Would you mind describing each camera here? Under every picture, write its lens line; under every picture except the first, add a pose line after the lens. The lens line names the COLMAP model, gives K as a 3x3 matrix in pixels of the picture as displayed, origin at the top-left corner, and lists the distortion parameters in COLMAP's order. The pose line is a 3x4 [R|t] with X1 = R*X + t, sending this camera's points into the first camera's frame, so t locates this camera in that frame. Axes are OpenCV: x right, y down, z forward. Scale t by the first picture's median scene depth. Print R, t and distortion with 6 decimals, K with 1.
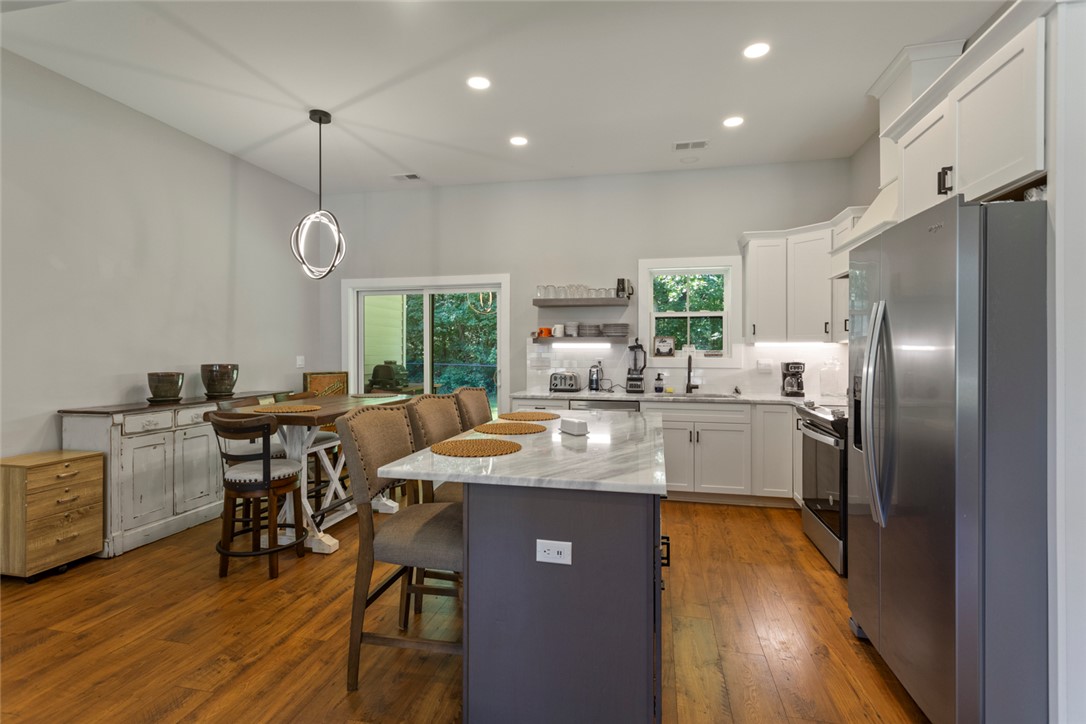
lens RADIAL K [[519.7, 0, 540.2], [0, 519.7, 353.7], [0, 0, 1]] dist [0.000687, 0.000977]
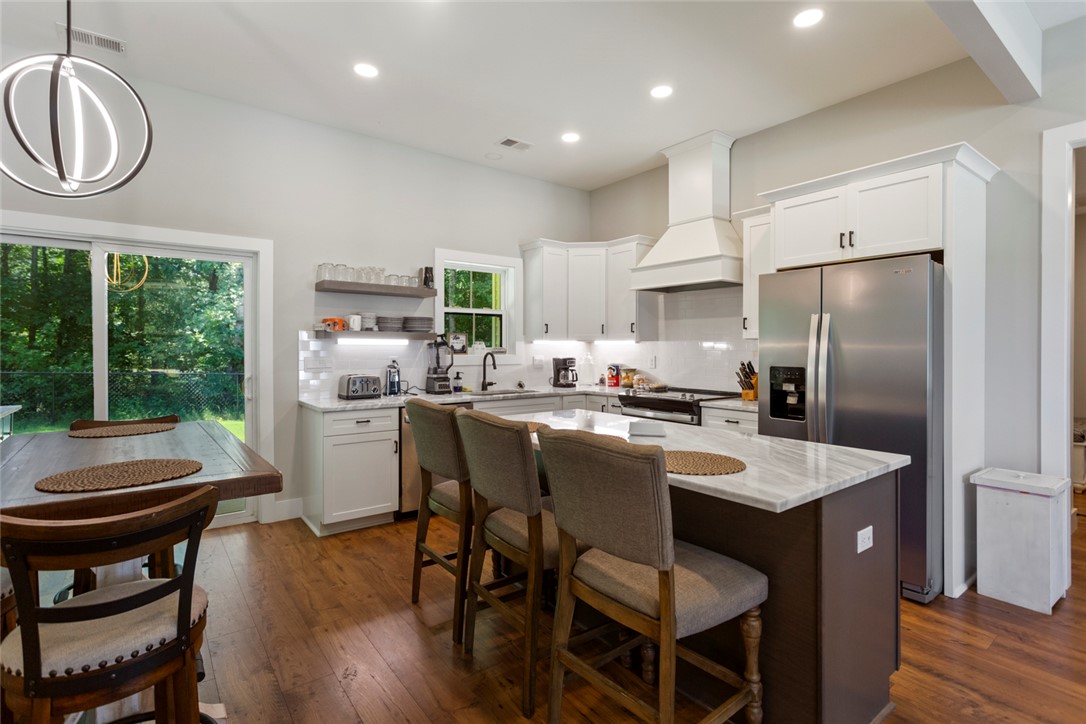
lens RADIAL K [[519.7, 0, 540.2], [0, 519.7, 353.7], [0, 0, 1]] dist [0.000687, 0.000977]
pose [[0.639272, -0.009447, 0.768922, -0.405367], [0.004440, 0.999953, 0.008594, -0.002615], [-0.768968, -0.002080, 0.639284, 0.281031]]
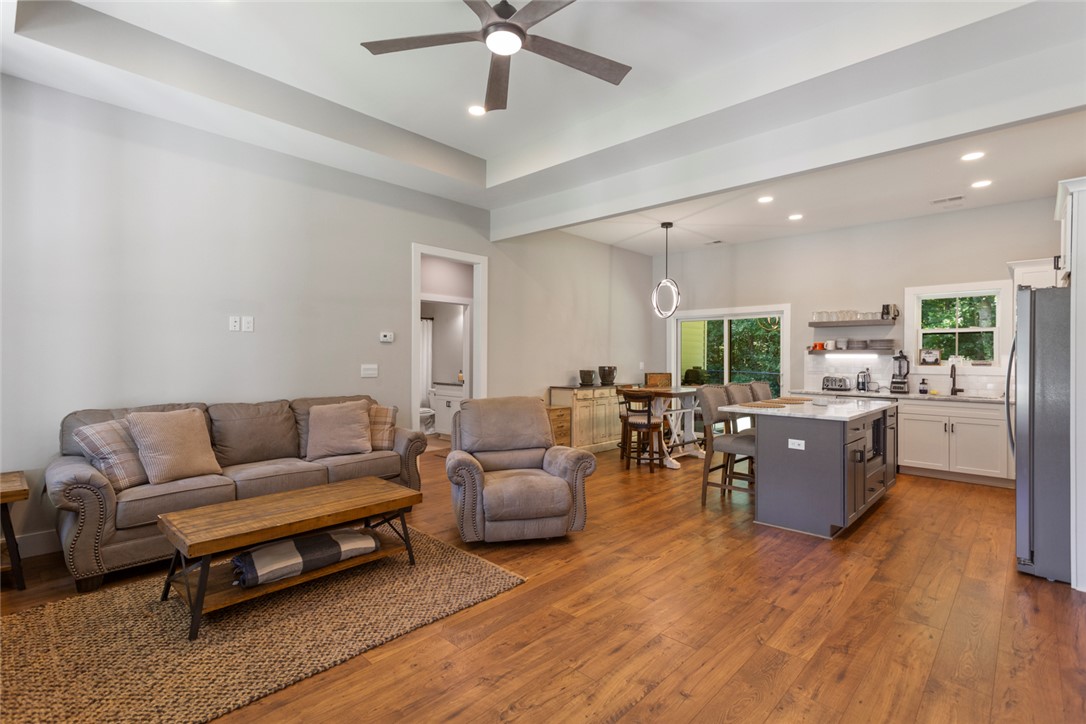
lens RADIAL K [[523.4, 0, 542.1], [0, 523.4, 356.1], [0, 0, 1]] dist [0.033417, 0.000320]
pose [[0.865018, 0.002064, -0.501736, 0.078031], [-0.007796, 0.999926, -0.009326, 0.002879], [0.501680, 0.011978, 0.864970, -0.567684]]
